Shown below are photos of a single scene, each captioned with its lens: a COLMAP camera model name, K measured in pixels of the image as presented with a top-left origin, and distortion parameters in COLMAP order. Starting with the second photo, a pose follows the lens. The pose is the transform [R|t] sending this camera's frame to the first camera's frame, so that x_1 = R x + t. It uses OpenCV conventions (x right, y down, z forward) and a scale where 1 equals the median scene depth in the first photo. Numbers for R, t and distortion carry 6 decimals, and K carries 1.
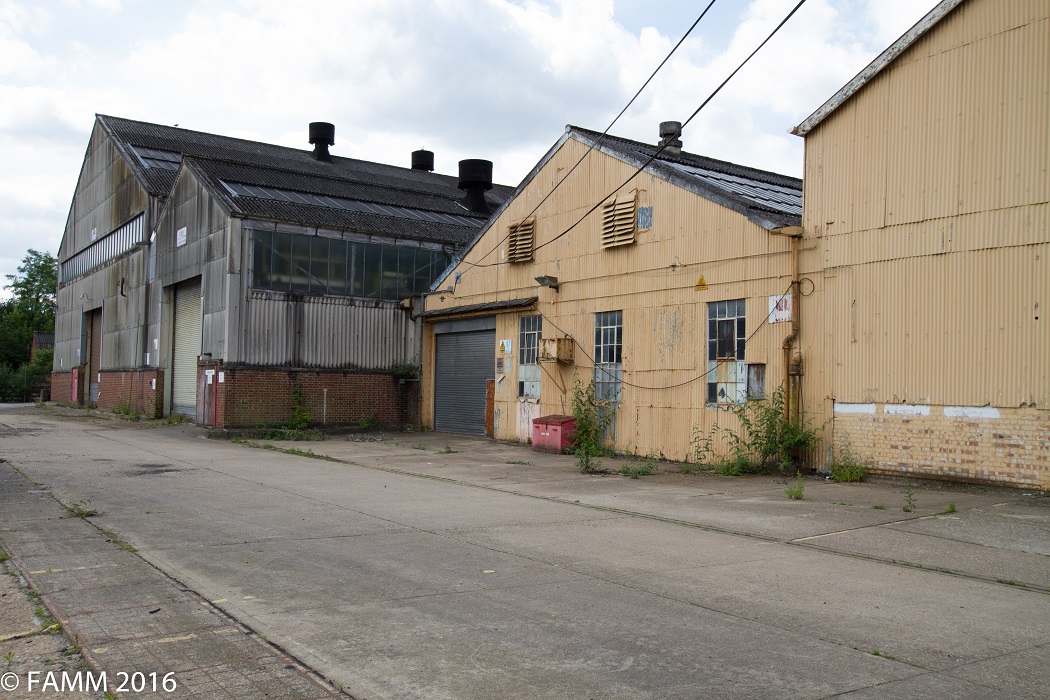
lens RADIAL K [[998.8, 0, 525.0], [0, 998.8, 350.0], [0, 0, 1]] dist [0.002645, 0.003010]
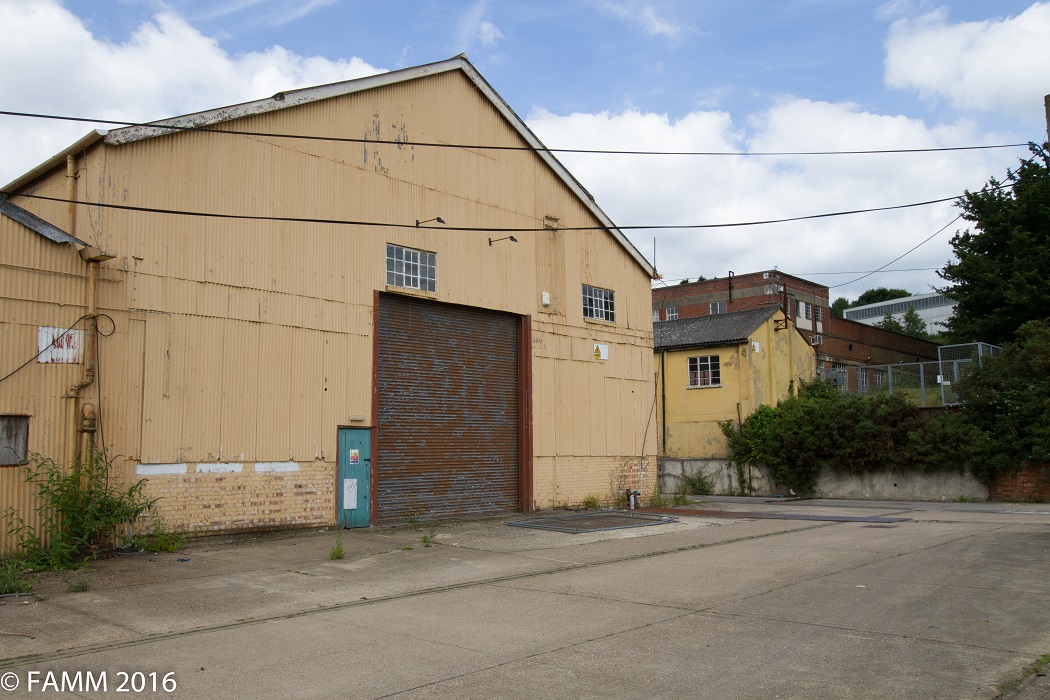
lens RADIAL K [[867.8, 0, 524.8], [0, 867.8, 382.2], [0, 0, 1]] dist [-0.000661, -0.000210]
pose [[-0.259206, 0.076962, 0.962751, -0.563984], [-0.017827, 0.996269, -0.084441, 0.043511], [-0.965657, -0.039051, -0.256867, 0.960879]]
